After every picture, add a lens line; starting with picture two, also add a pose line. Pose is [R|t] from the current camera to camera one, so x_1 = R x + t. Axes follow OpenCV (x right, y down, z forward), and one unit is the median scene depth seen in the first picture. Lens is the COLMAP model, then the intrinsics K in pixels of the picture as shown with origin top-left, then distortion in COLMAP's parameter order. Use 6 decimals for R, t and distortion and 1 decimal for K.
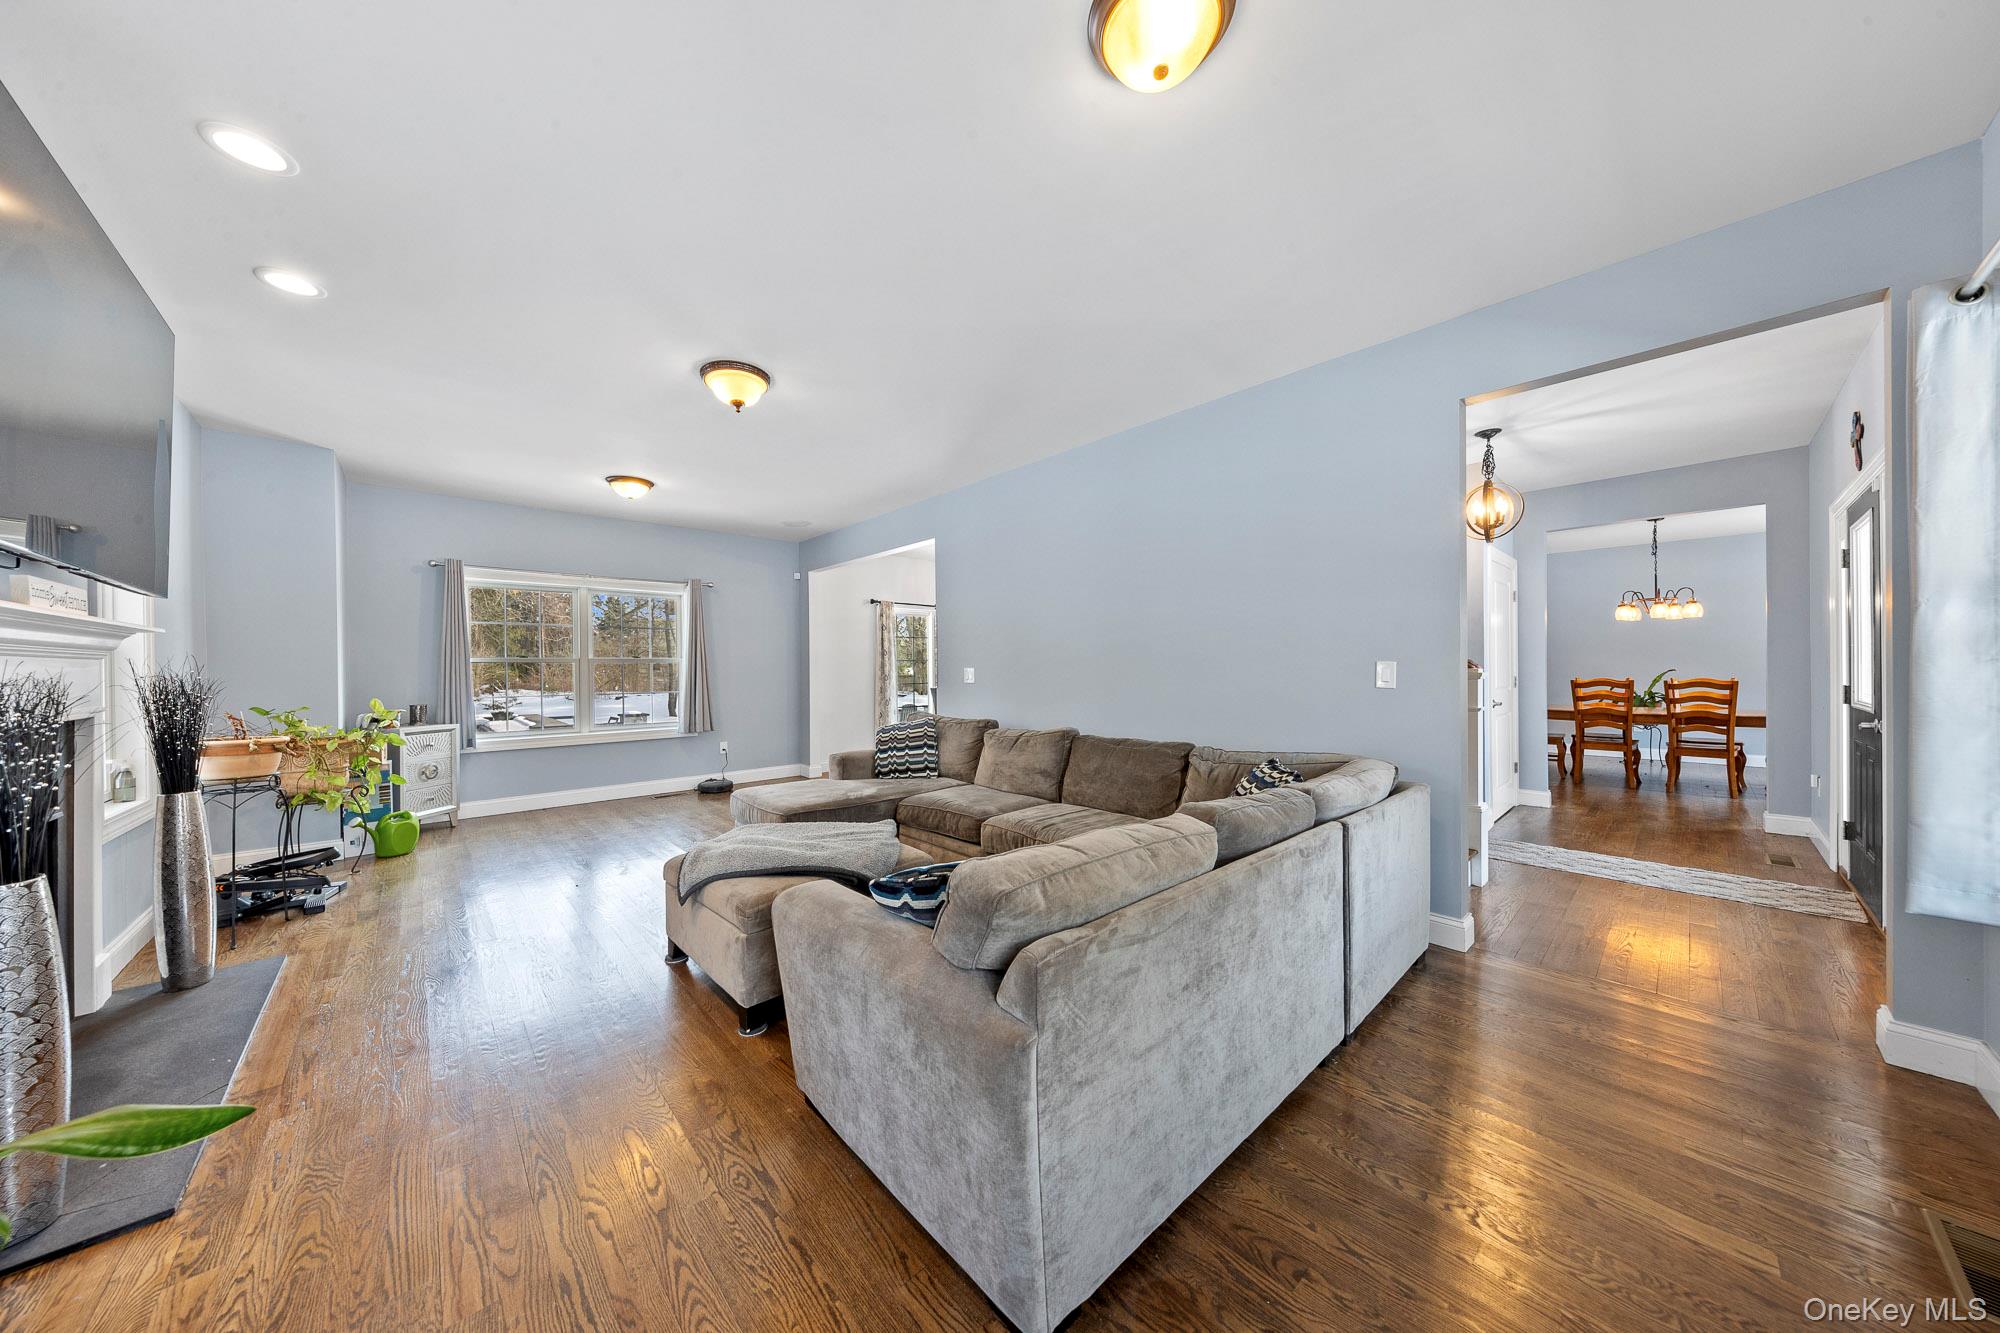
lens RADIAL K [[629.9, 0, 1000.0], [0, 629.9, 666.5], [0, 0, 1]] dist [0.000274, -0.000033]
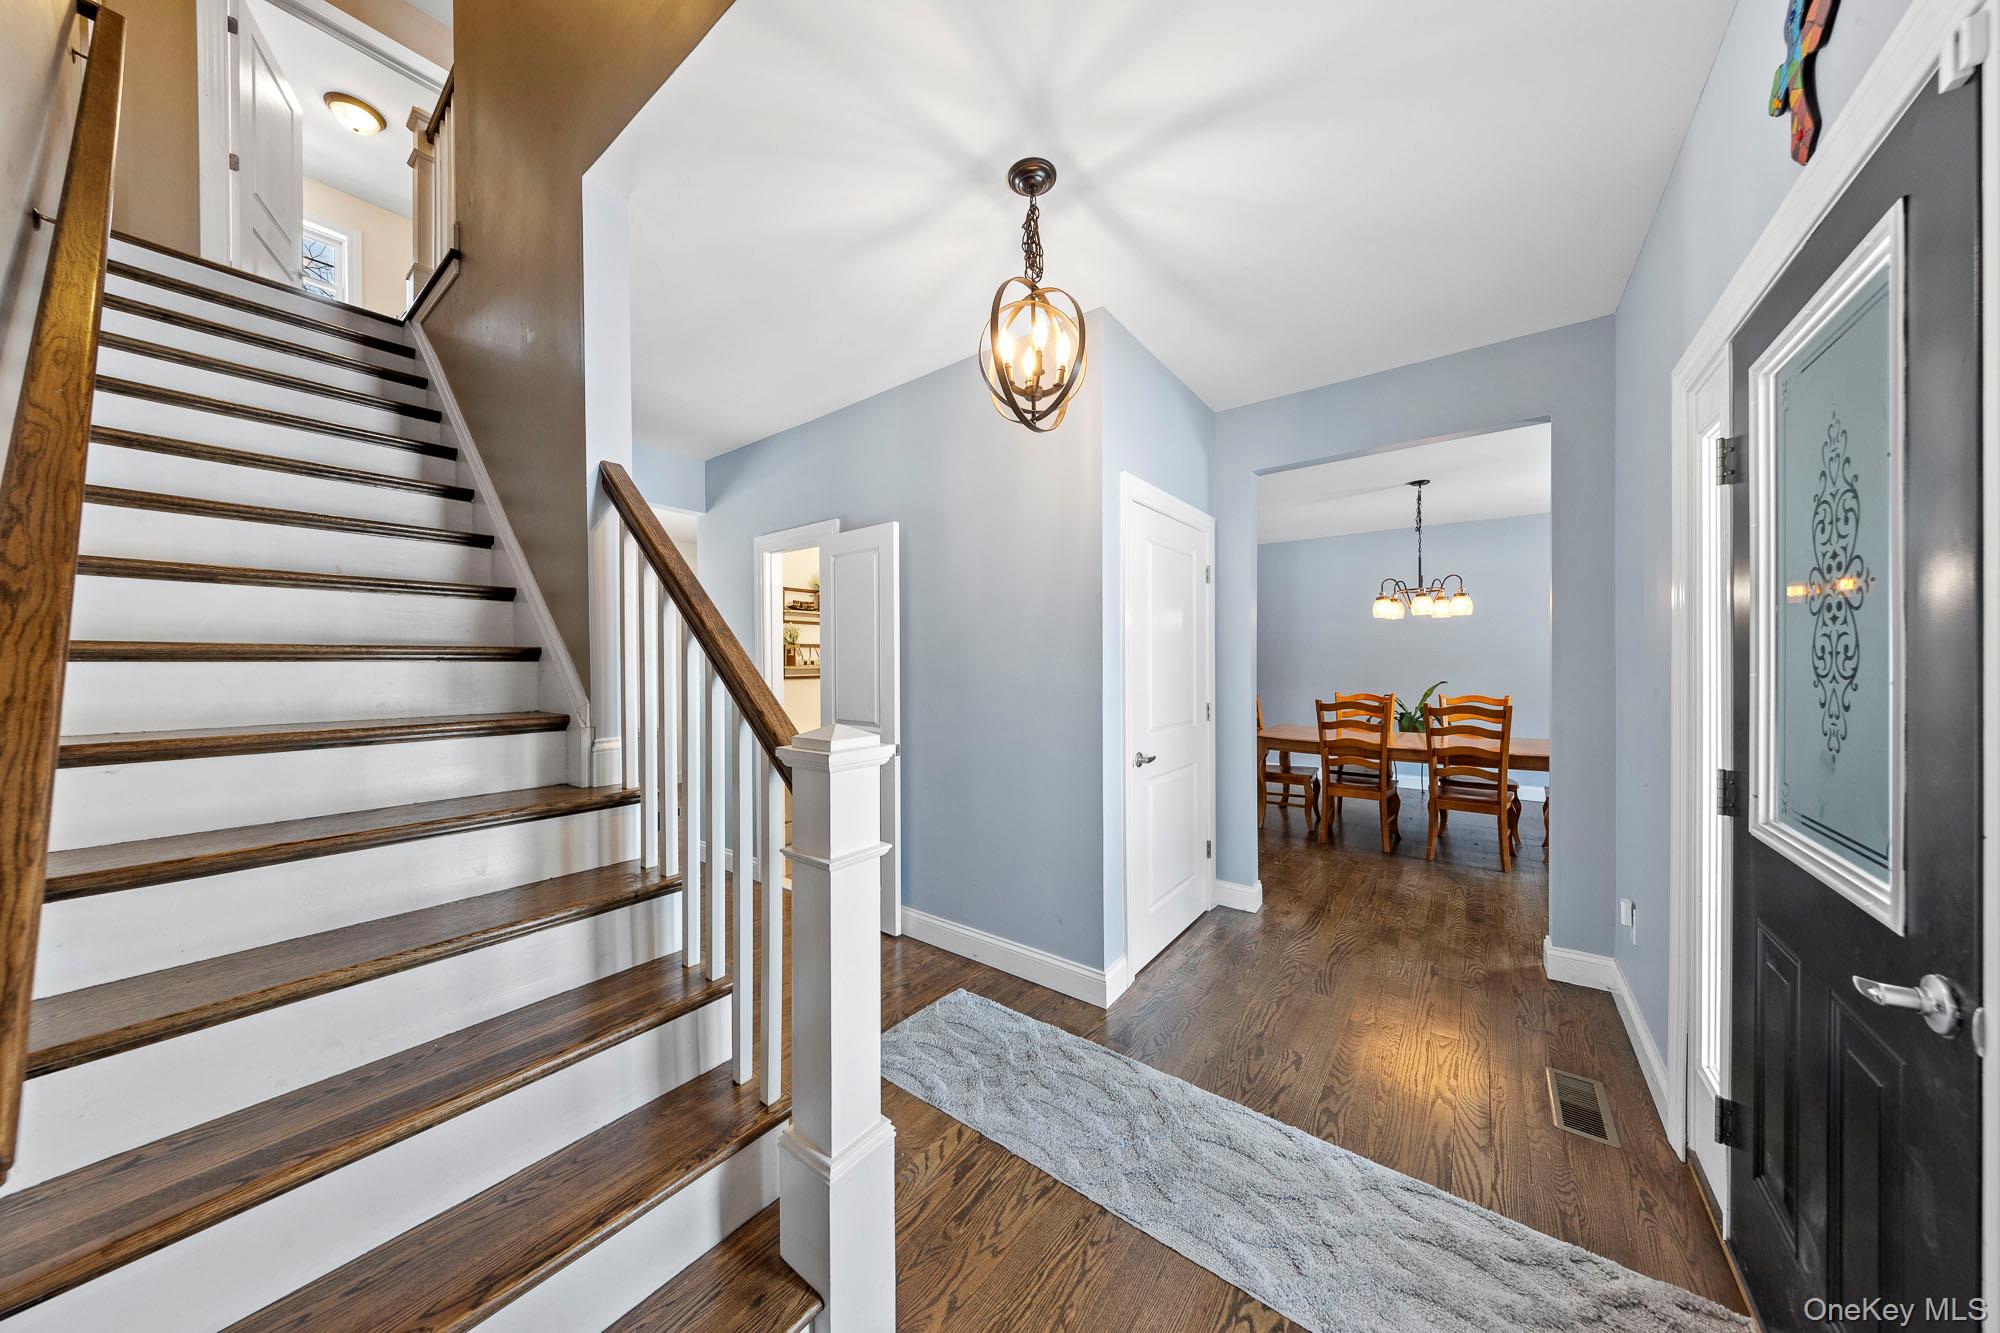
lens RADIAL K [[621.8, 0, 1000.0], [0, 621.8, 666.5], [0, 0, 1]] dist [0.008361, -0.000039]
pose [[0.985267, 0.001252, 0.171017, 0.470631], [-0.002377, 0.999977, 0.006372, -0.022552], [-0.171005, -0.006685, 0.985247, 0.394580]]
